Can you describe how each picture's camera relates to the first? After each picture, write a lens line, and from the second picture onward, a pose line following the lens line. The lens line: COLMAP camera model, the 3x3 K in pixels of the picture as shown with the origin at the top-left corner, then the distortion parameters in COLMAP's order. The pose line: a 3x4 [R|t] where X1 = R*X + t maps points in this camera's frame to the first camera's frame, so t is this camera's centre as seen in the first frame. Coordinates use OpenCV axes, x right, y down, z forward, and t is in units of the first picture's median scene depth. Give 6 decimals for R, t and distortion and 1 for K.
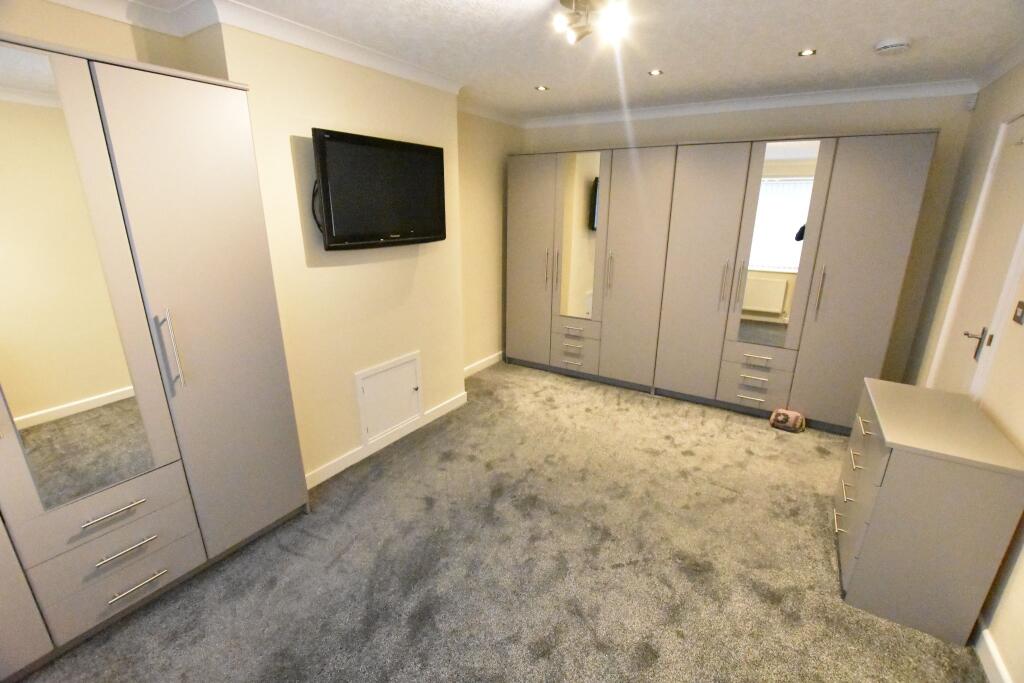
lens RADIAL K [[446.0, 0, 514.9], [0, 446.0, 344.3], [0, 0, 1]] dist [-0.034290, 0.004688]
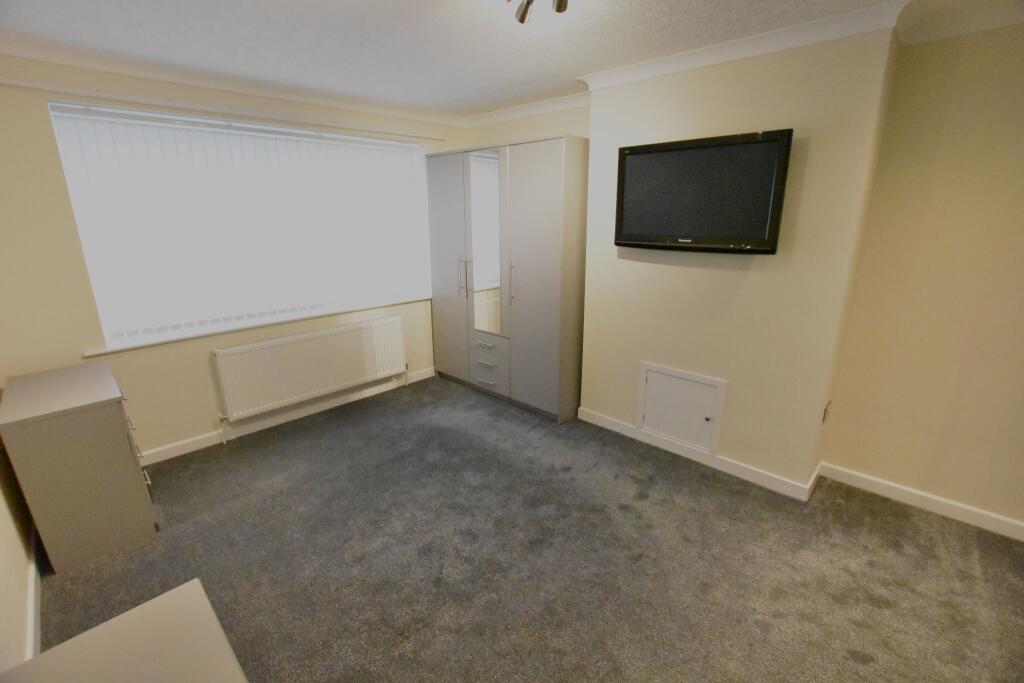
lens RADIAL K [[446.0, 0, 514.9], [0, 446.0, 344.3], [0, 0, 1]] dist [-0.034290, 0.004688]
pose [[-0.197157, 0.276285, -0.940636, 0.654919], [-0.276882, 0.904715, 0.323769, -0.216794], [0.940460, 0.324279, -0.101872, 0.721060]]
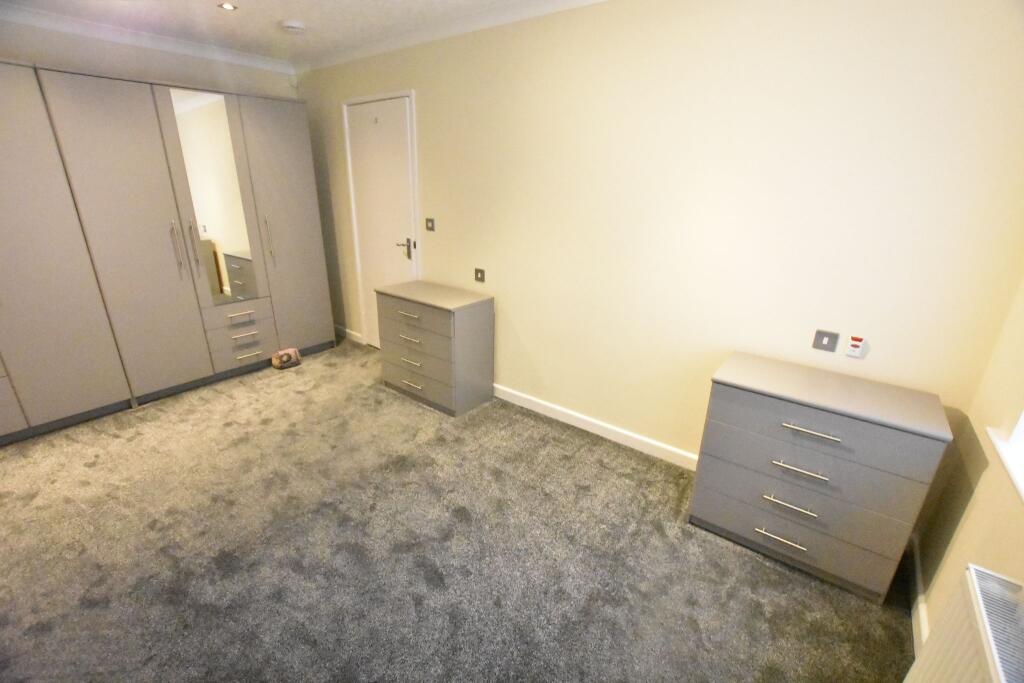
lens RADIAL K [[446.0, 0, 514.9], [0, 446.0, 344.3], [0, 0, 1]] dist [-0.034290, 0.004688]
pose [[0.092255, -0.352599, 0.931216, -0.384287], [0.268789, 0.909305, 0.317674, -0.065311], [-0.958771, 0.220993, 0.178663, 0.259849]]
